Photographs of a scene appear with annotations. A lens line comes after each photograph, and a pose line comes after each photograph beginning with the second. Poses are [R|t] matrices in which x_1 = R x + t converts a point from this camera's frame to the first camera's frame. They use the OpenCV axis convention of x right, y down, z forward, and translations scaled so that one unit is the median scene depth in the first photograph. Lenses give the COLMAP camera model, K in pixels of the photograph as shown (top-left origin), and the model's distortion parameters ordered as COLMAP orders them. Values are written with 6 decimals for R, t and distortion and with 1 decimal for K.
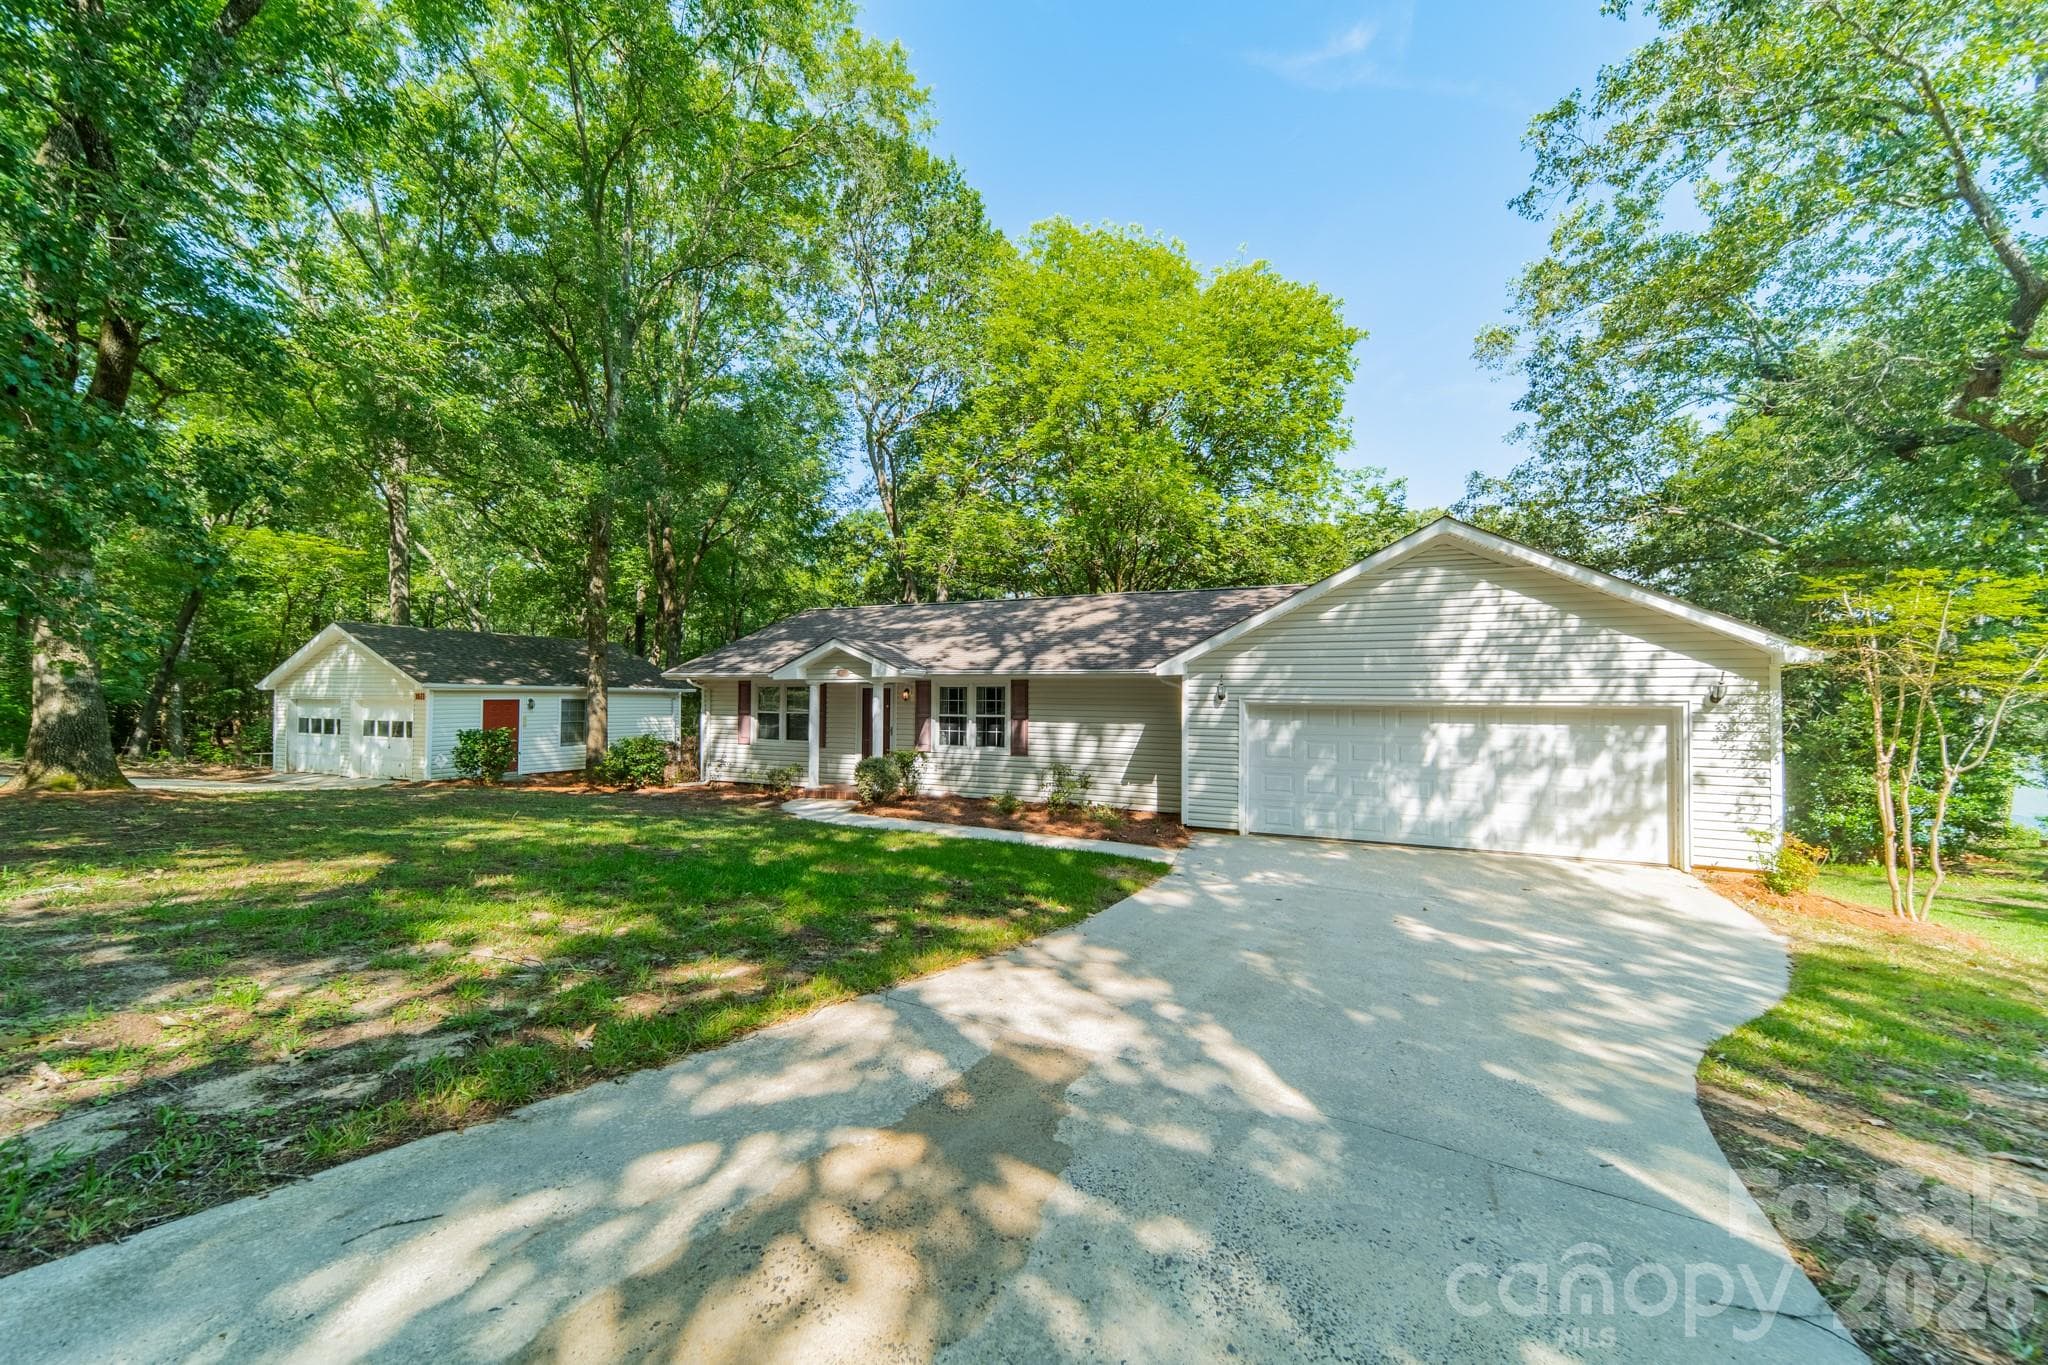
lens RADIAL K [[722.0, 0, 1030.1], [0, 722.0, 683.1], [0, 0, 1]] dist [0.004154, -0.000686]
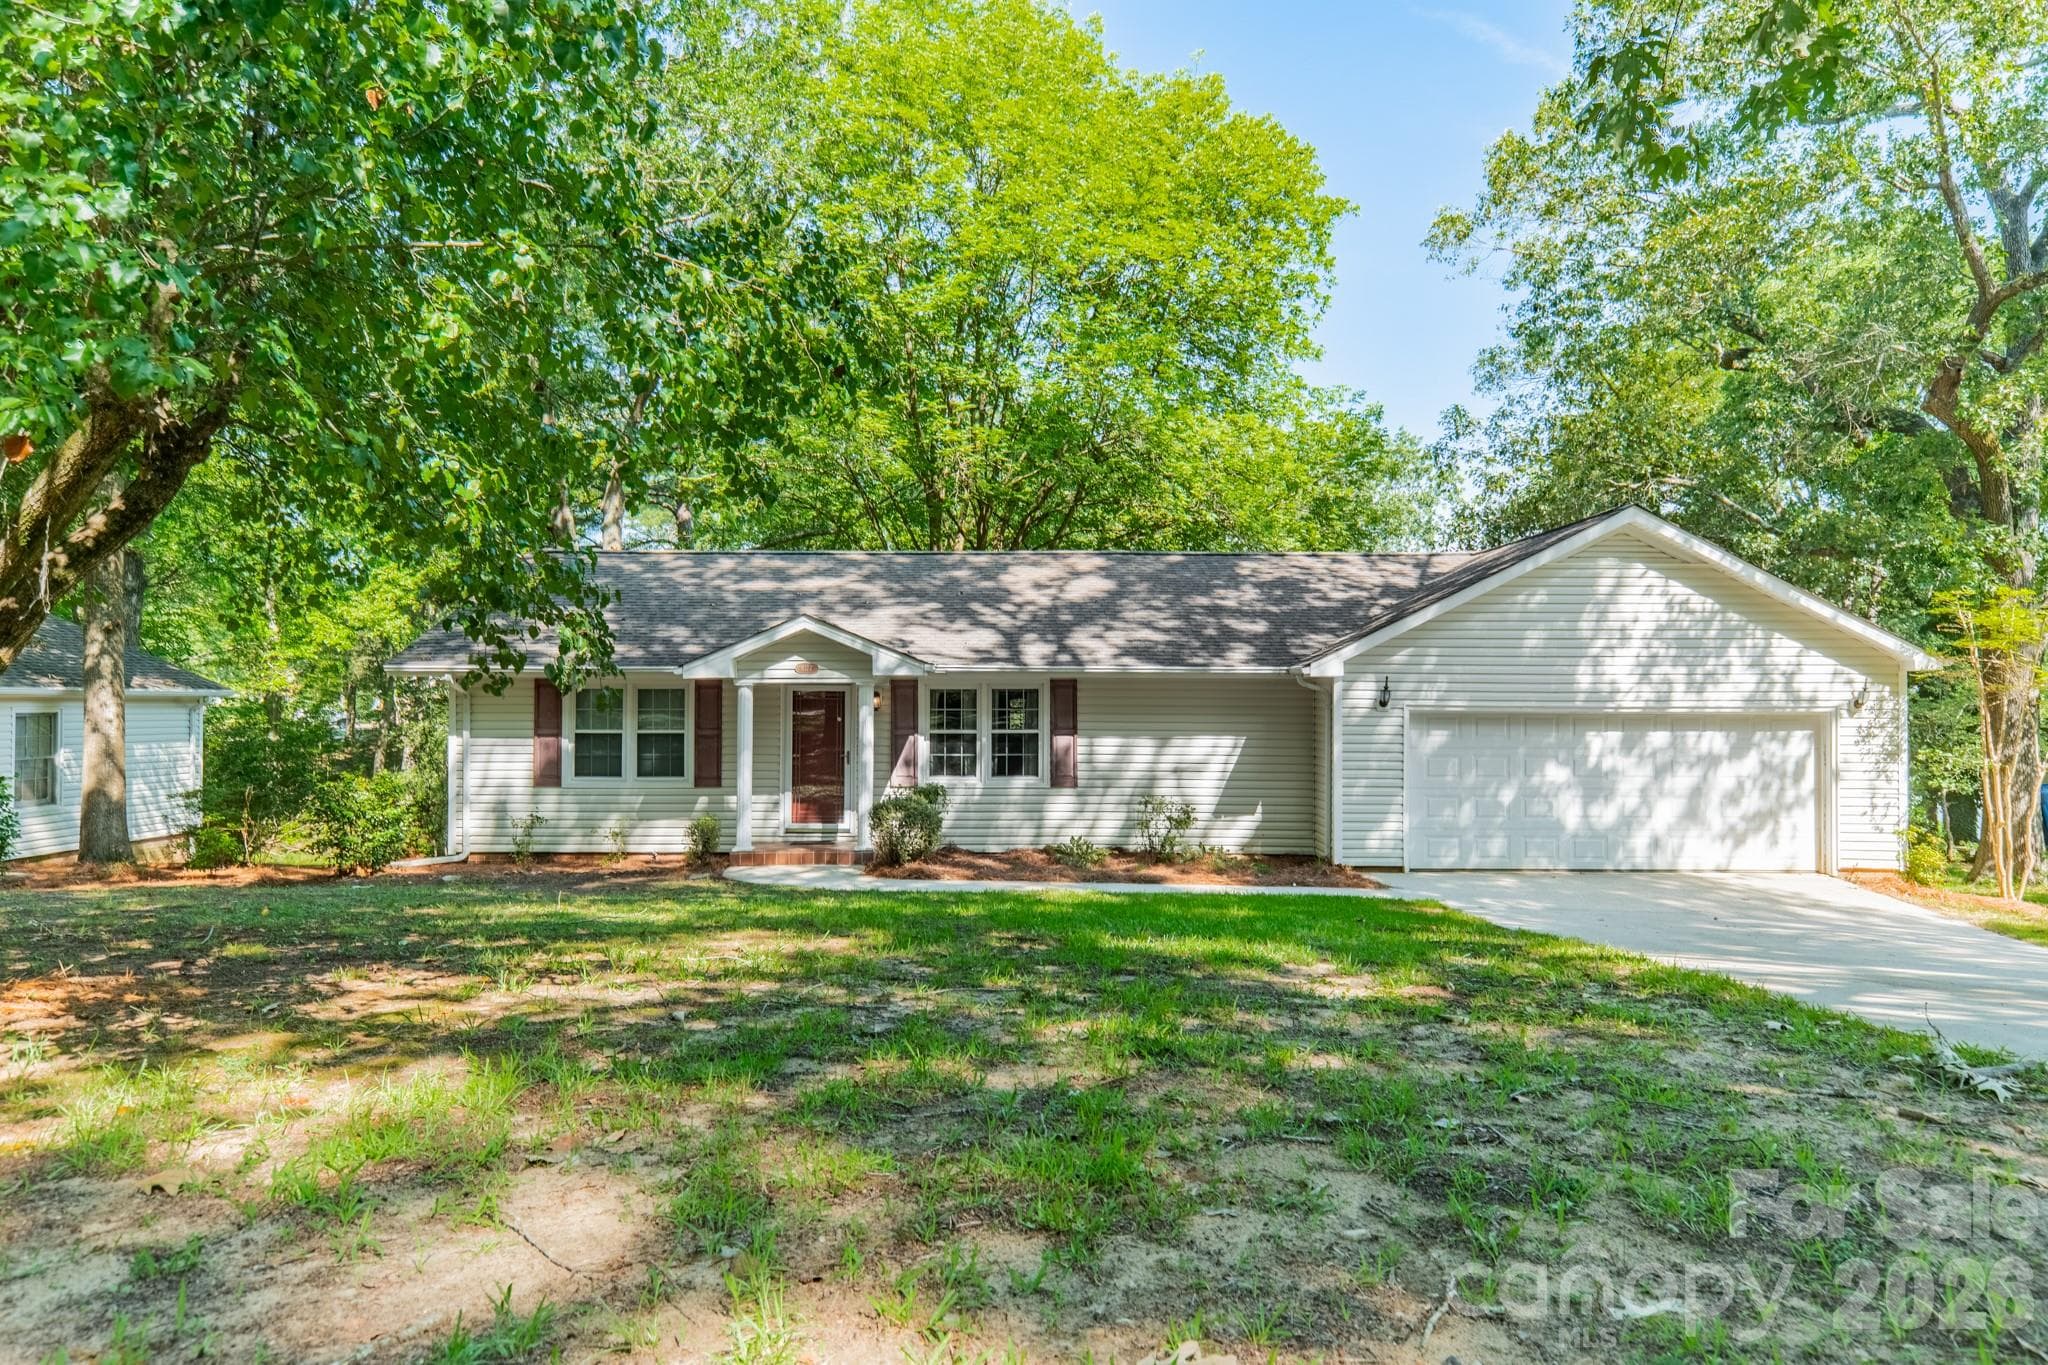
lens RADIAL K [[1292.6, 0, 1022.0], [0, 1292.6, 688.8], [0, 0, 1]] dist [0.025270, -0.004101]
pose [[0.916261, -0.002830, 0.400573, -0.496927], [-0.004028, 0.999859, 0.016276, -0.013542], [-0.400562, -0.016526, 0.916120, -0.124164]]
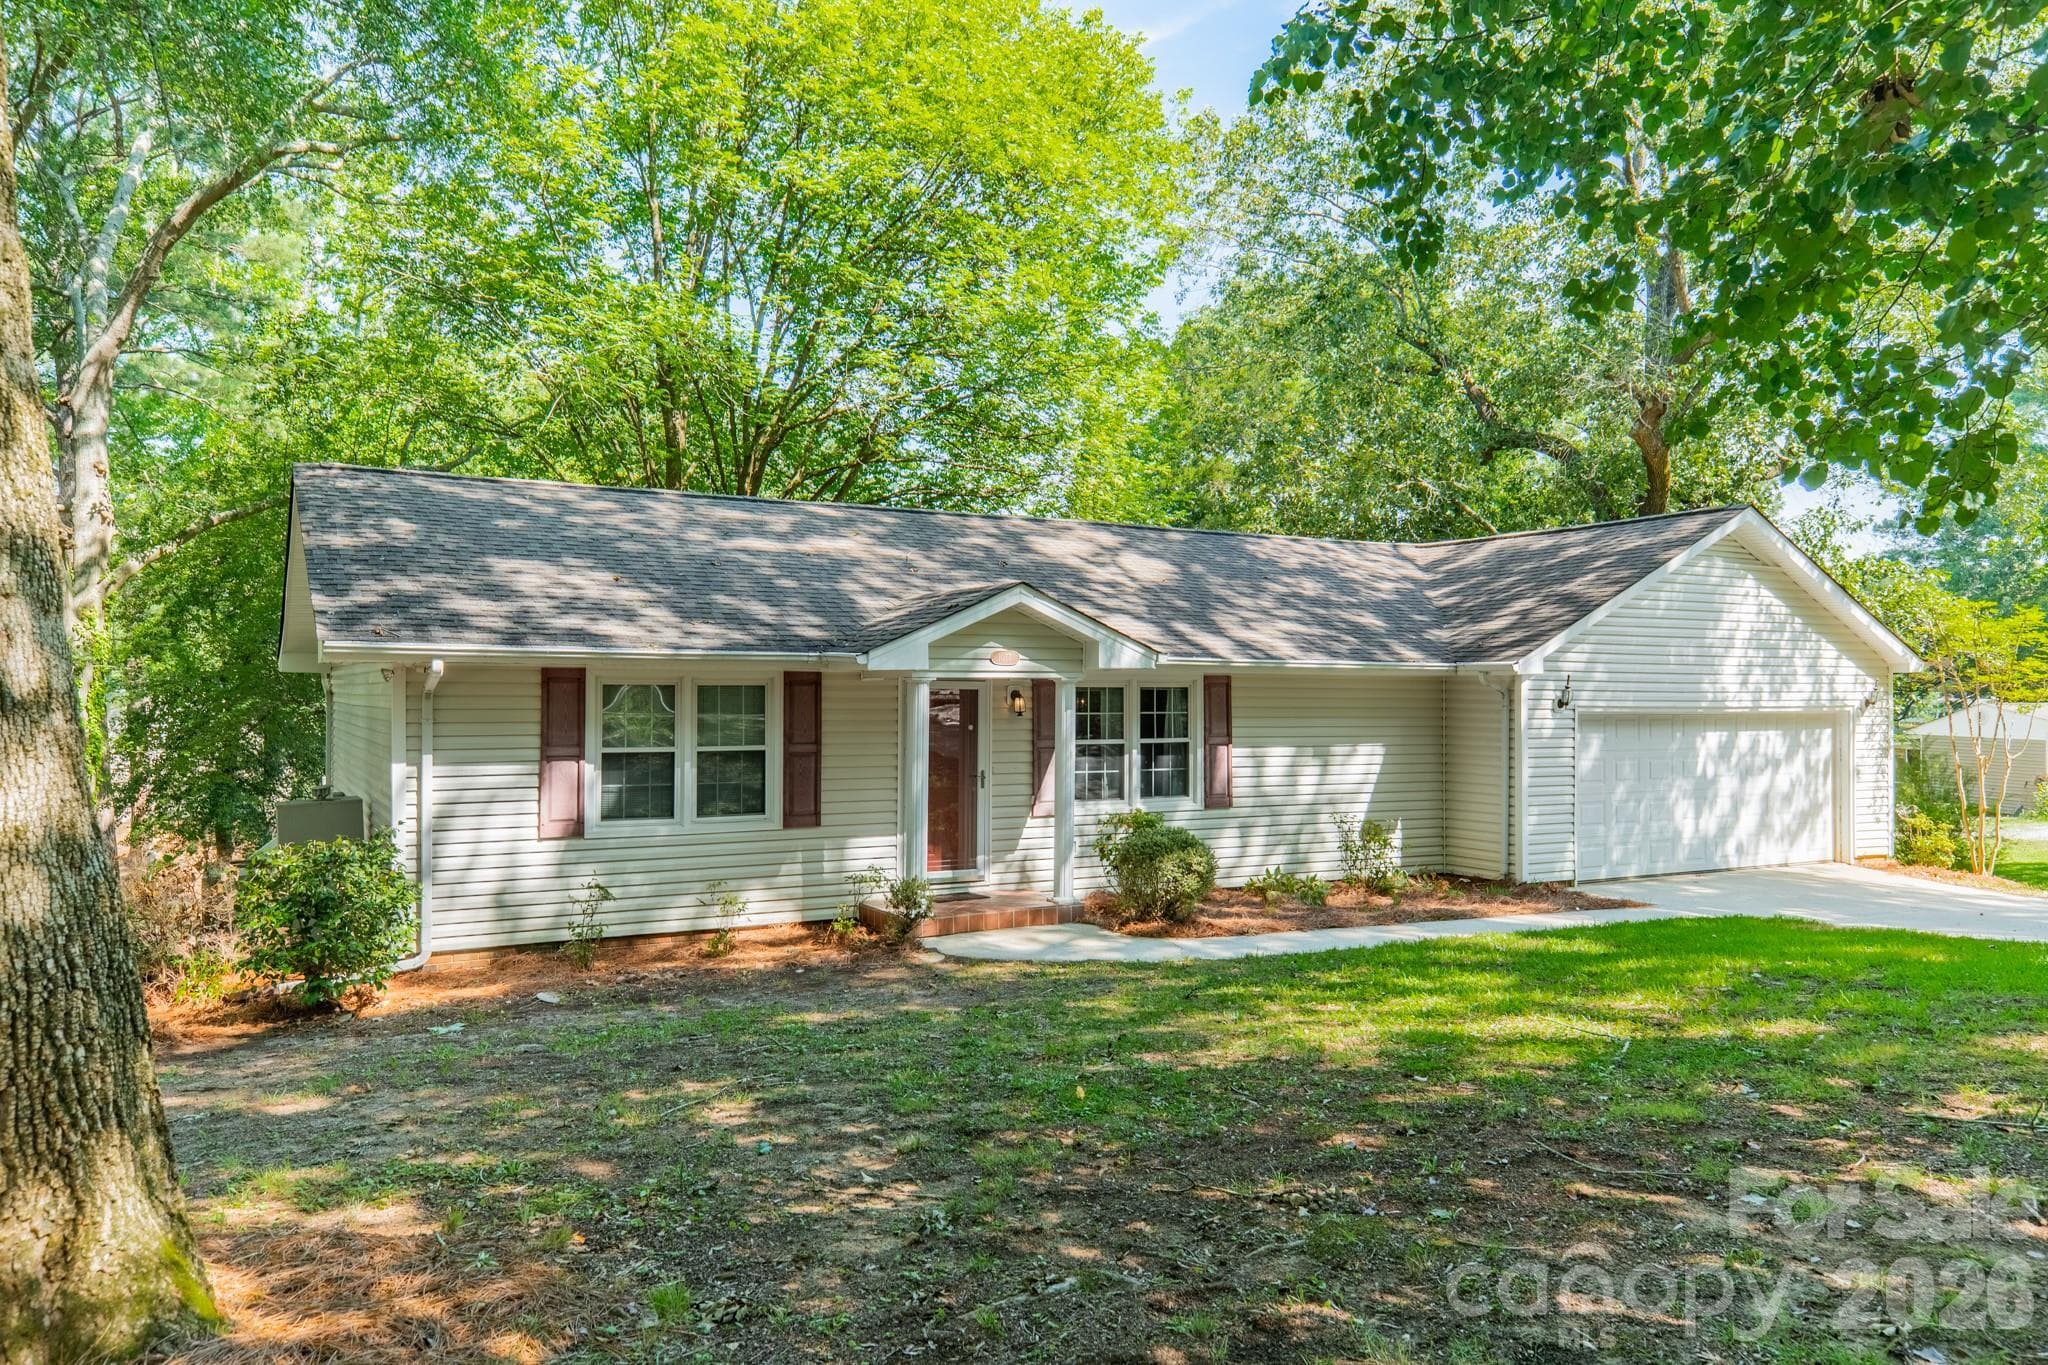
lens RADIAL K [[1408.7, 0, 1015.1], [0, 1408.7, 691.5], [0, 0, 1]] dist [0.027425, 0.016806]
pose [[0.614139, -0.002555, 0.789194, -0.885610], [-0.015921, 0.999751, 0.015626, -0.005636], [-0.789037, -0.022161, 0.613946, 0.396067]]
